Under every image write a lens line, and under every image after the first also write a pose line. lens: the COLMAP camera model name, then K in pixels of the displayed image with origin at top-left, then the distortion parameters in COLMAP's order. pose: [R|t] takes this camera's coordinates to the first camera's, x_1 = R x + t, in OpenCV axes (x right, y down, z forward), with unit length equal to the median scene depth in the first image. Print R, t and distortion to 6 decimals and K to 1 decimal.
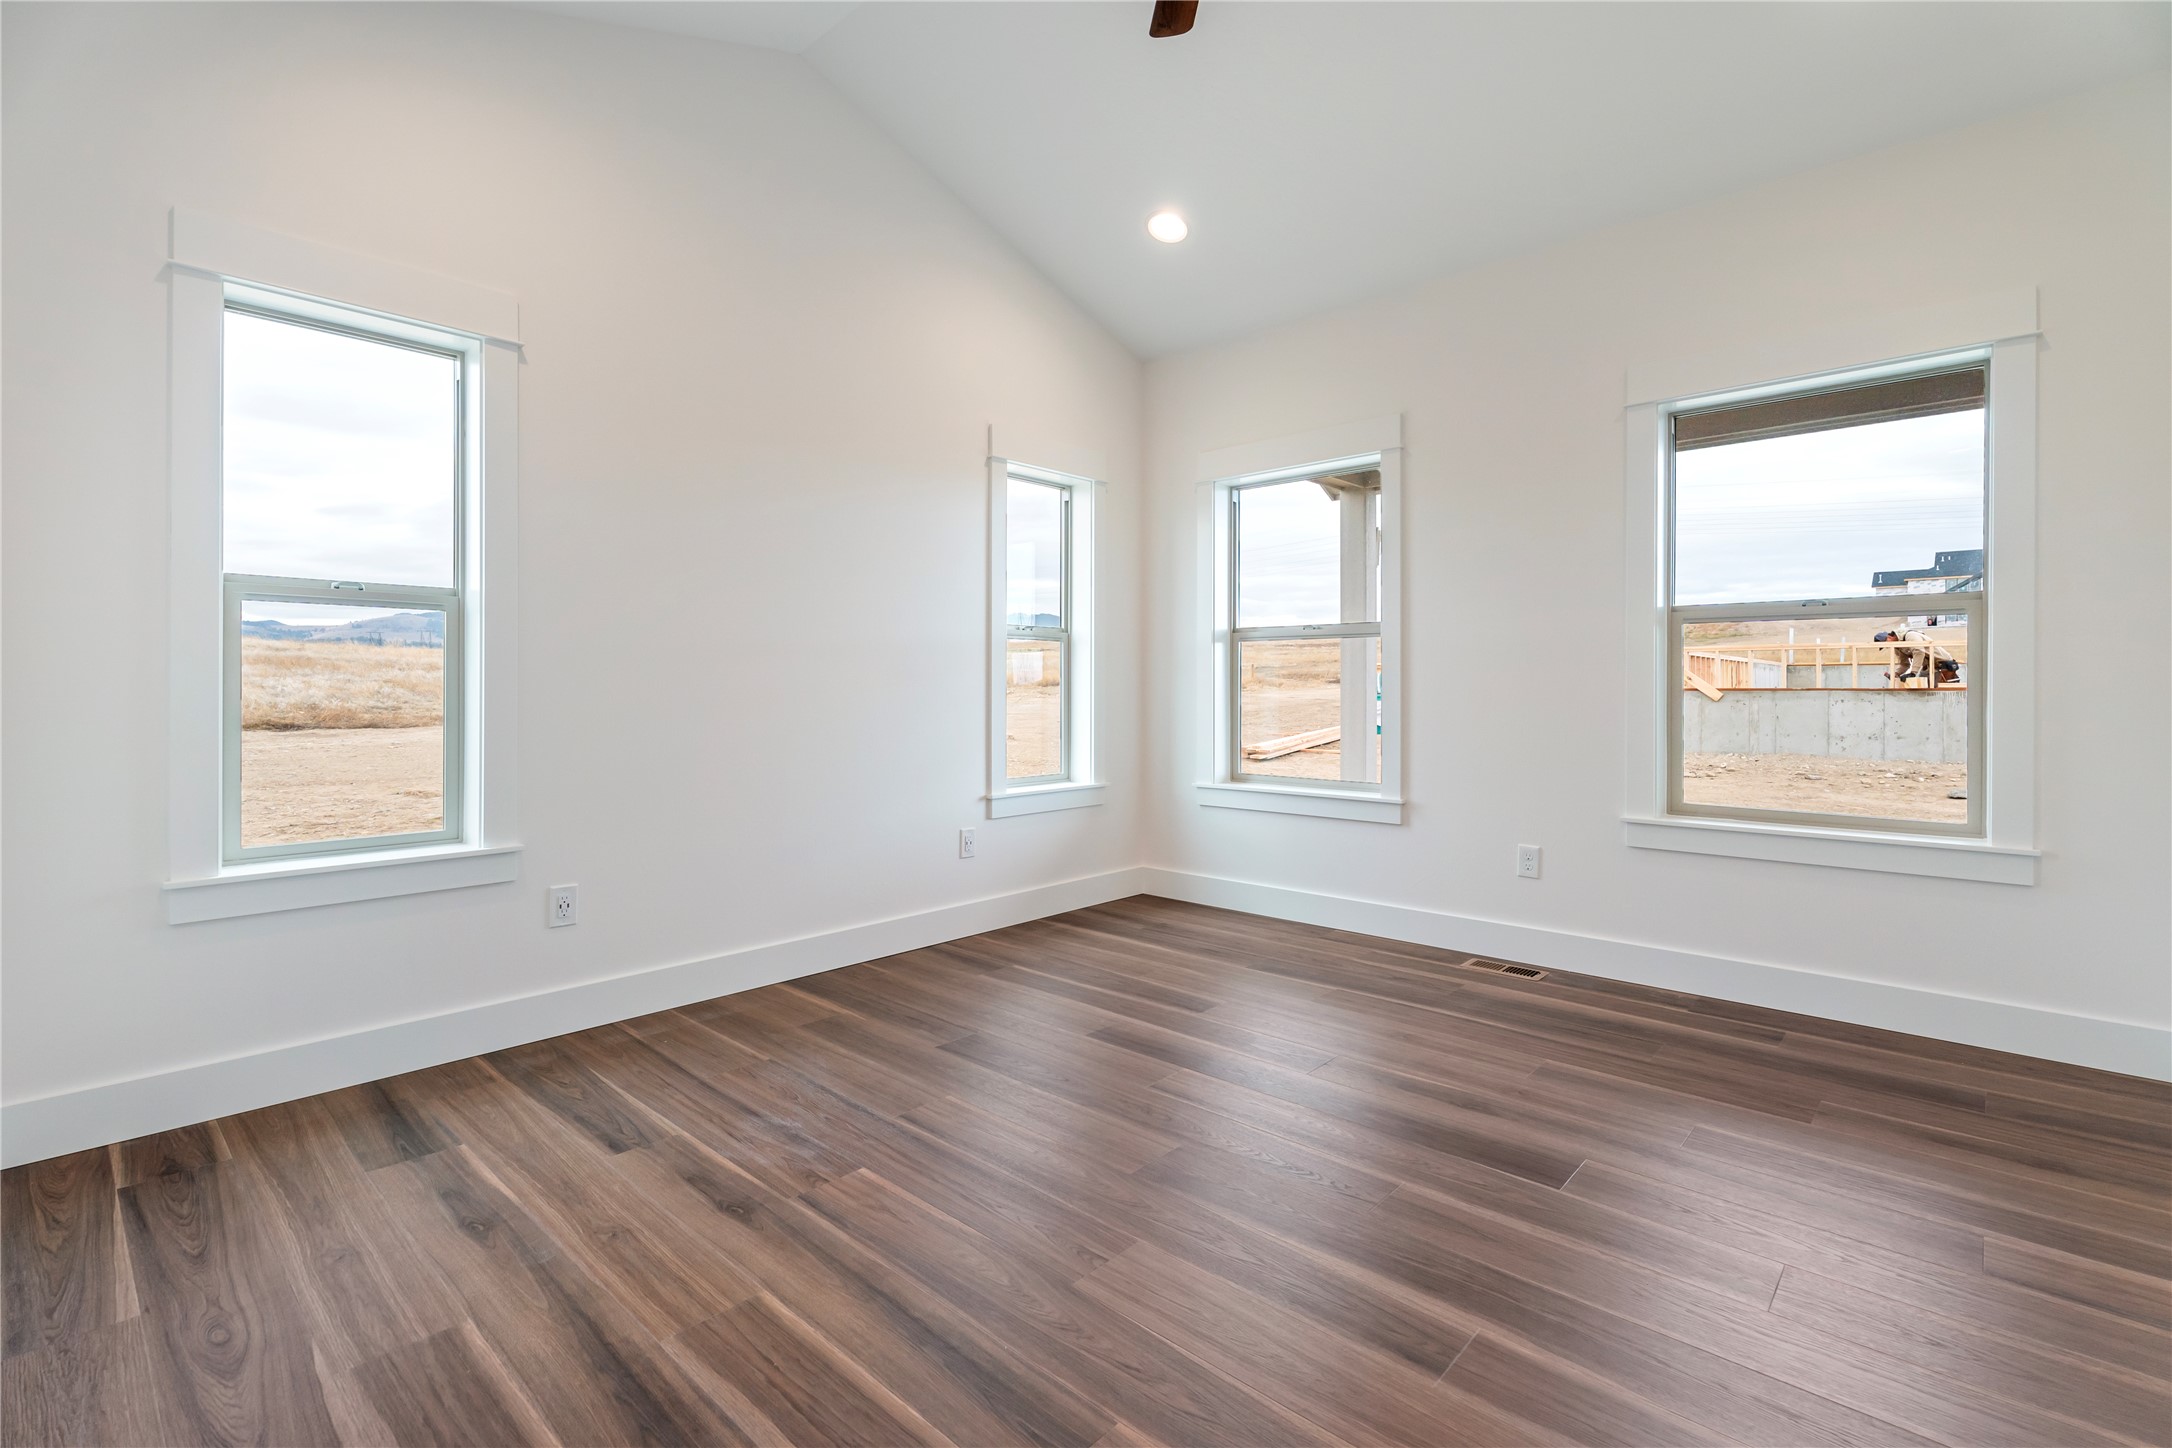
lens RADIAL K [[998.7, 0, 1088.4], [0, 998.7, 686.1], [0, 0, 1]] dist [0.009749, 0.000070]
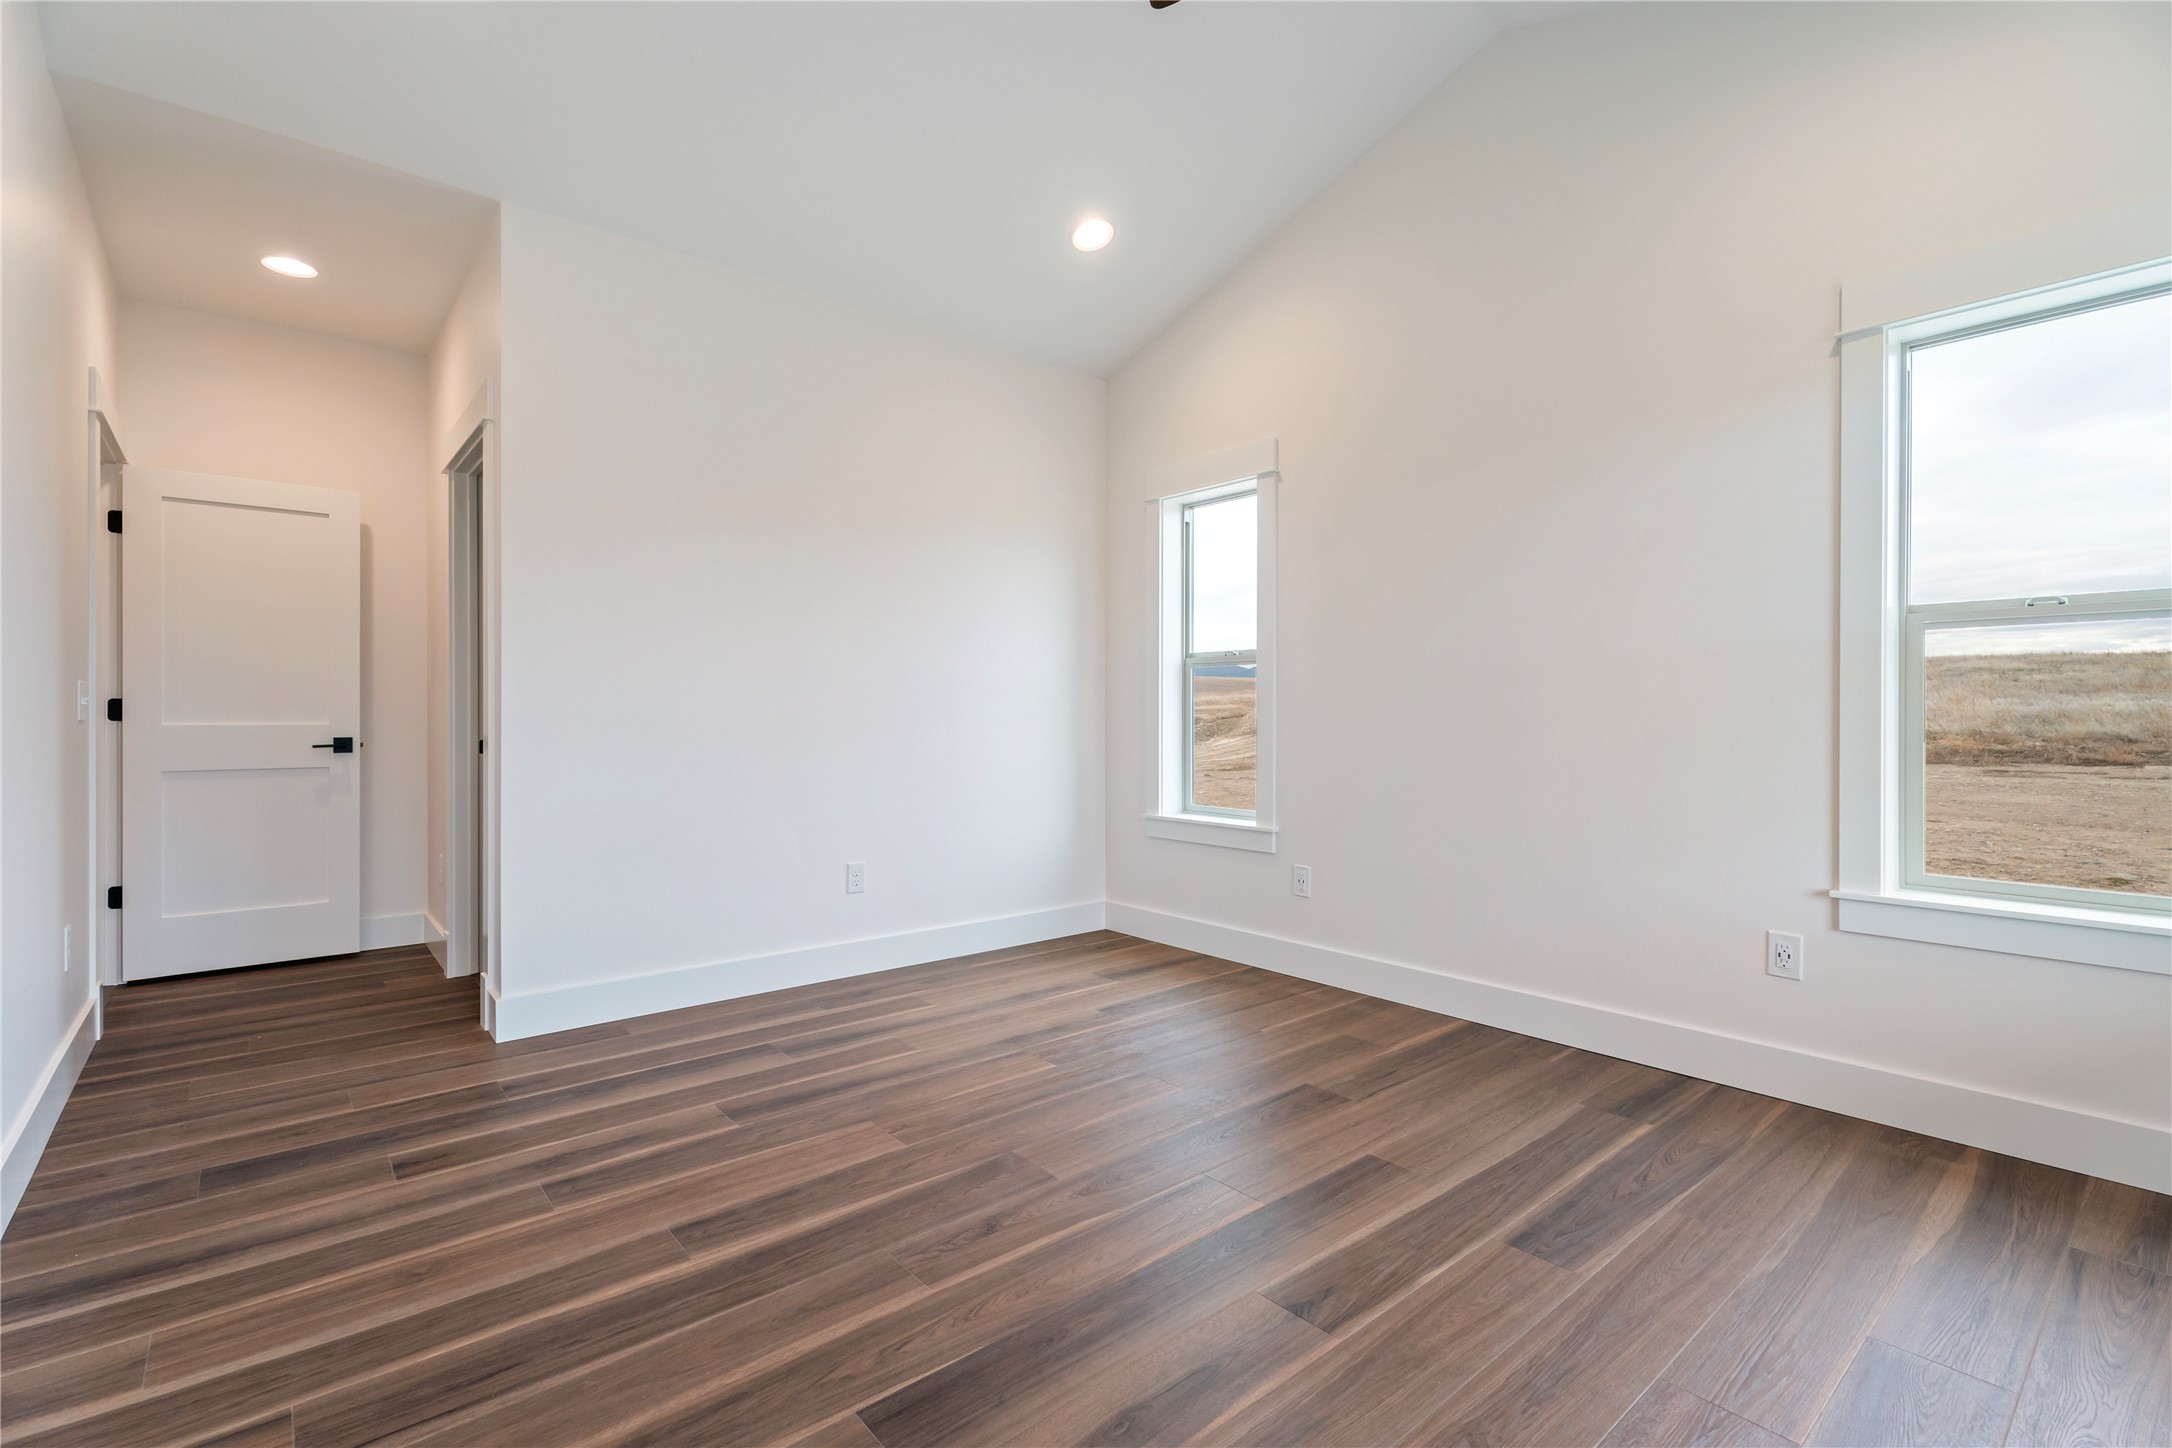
lens RADIAL K [[1000.0, 0, 1086.0], [0, 1000.0, 724.0], [0, 0, 1]] dist [-0.000053, -0.000007]
pose [[-0.145815, 0.006837, -0.989288, 0.640478], [0.003093, 0.999974, 0.006455, 0.000644], [0.989307, -0.002119, -0.145832, 0.704584]]
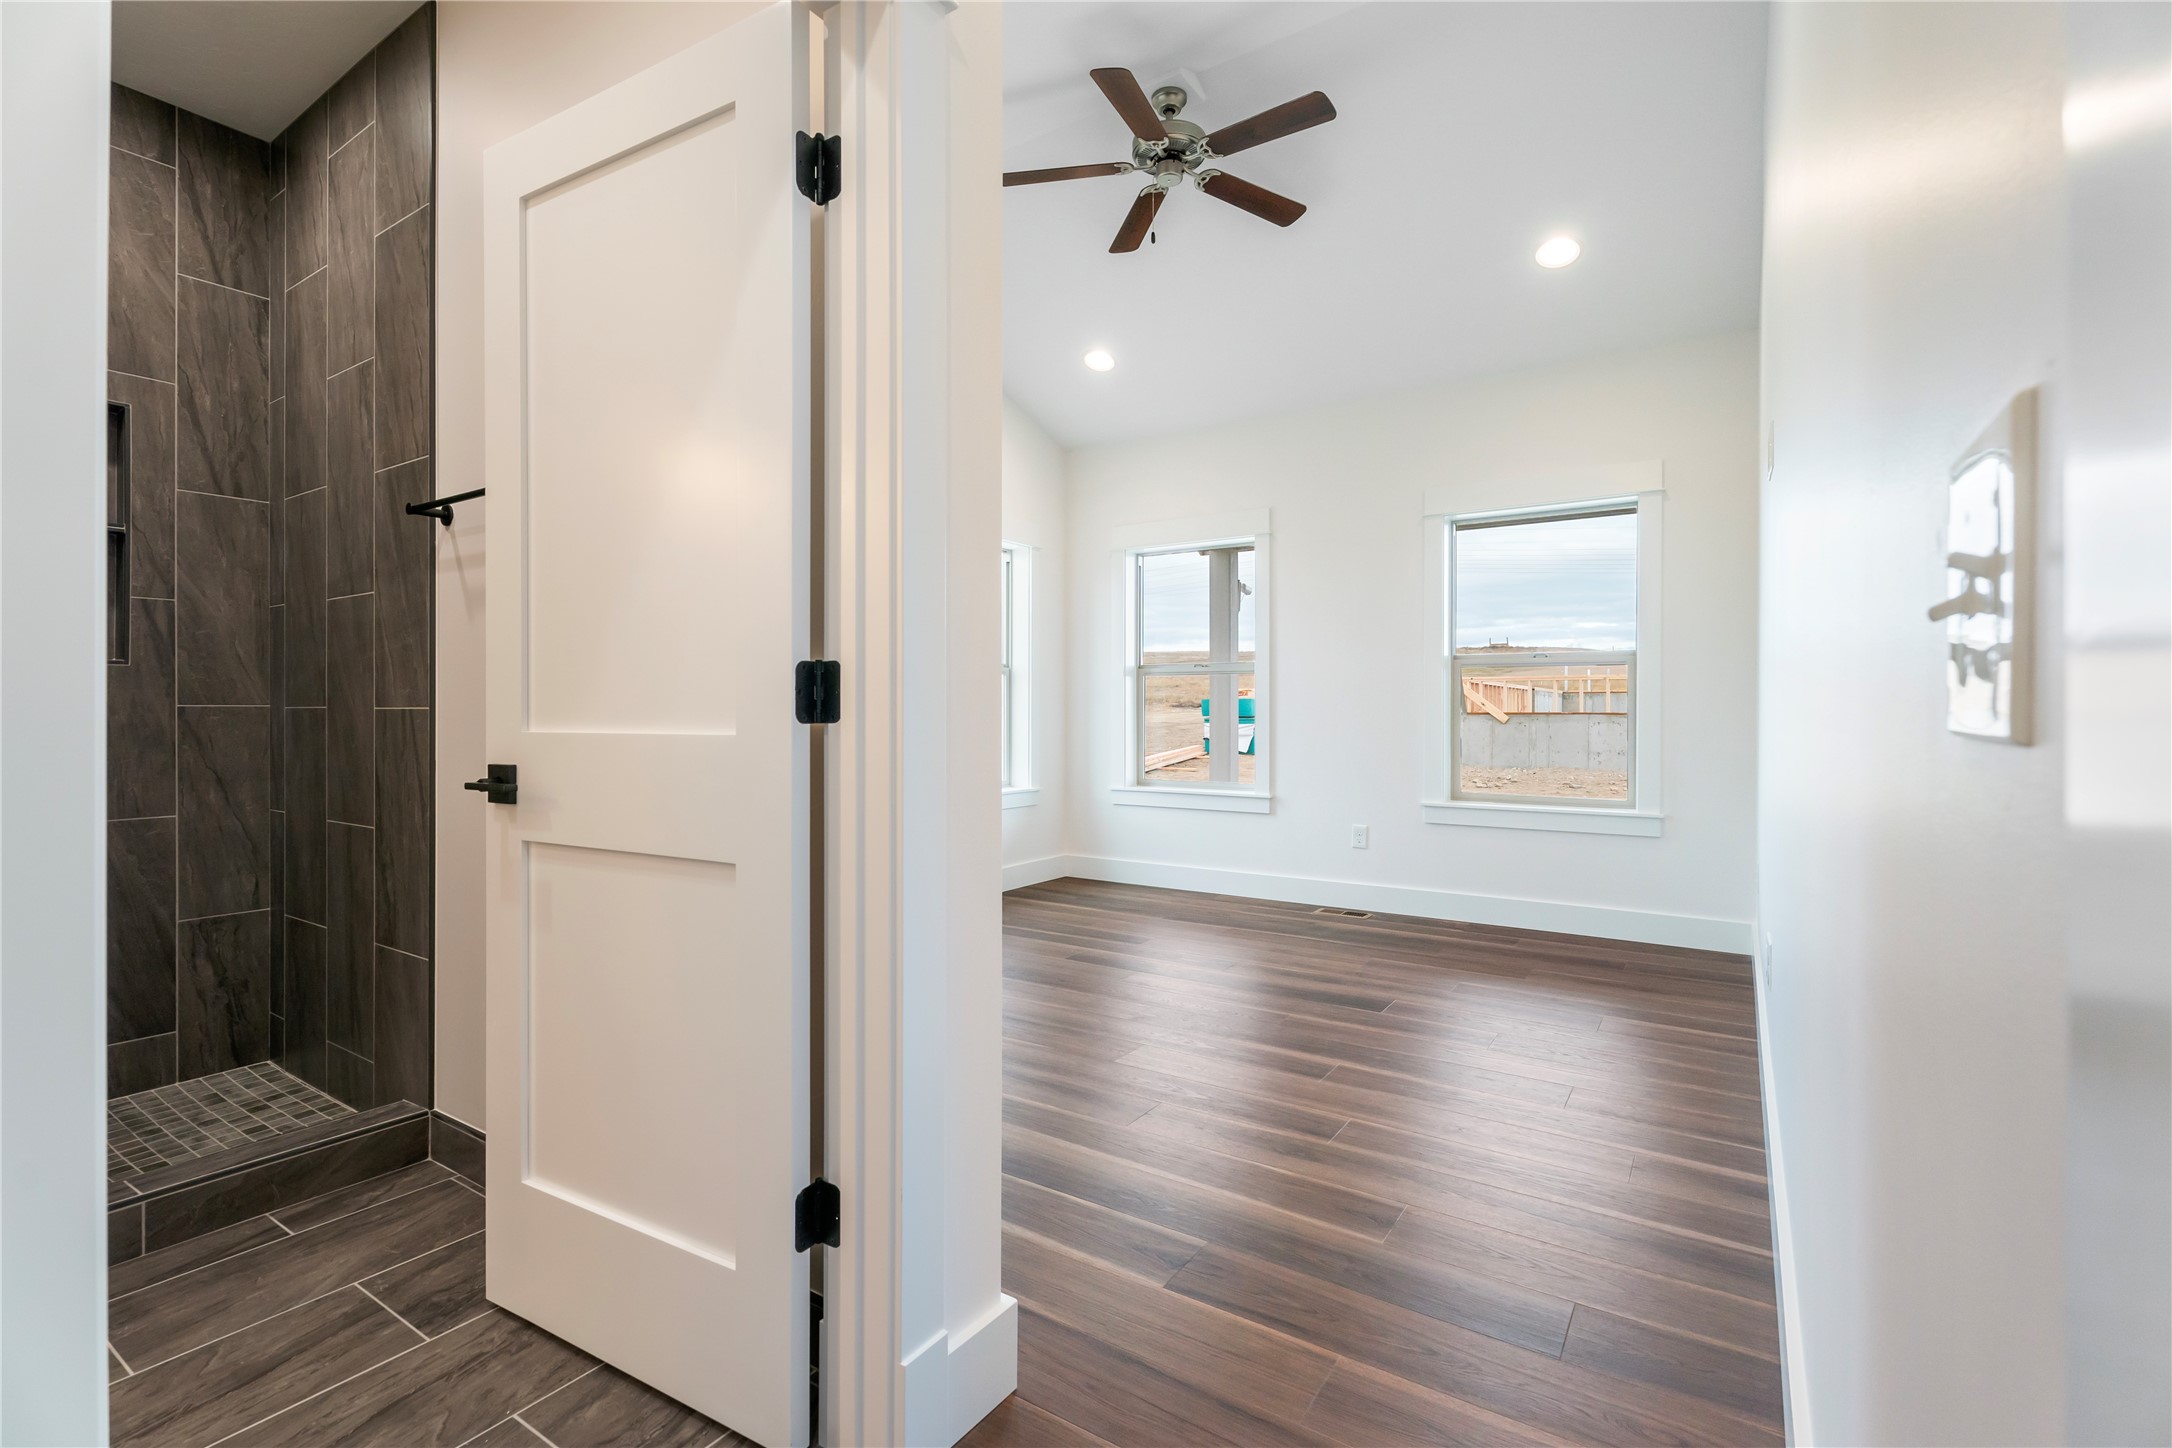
lens RADIAL K [[986.9, 0, 1086.8], [0, 986.9, 711.5], [0, 0, 1]] dist [0.000277, 0.000121]
pose [[0.988361, 0.000594, 0.152126, -0.146725], [-0.000824, 0.999999, 0.001450, -0.000931], [-0.152125, -0.001558, 0.988360, -0.304470]]
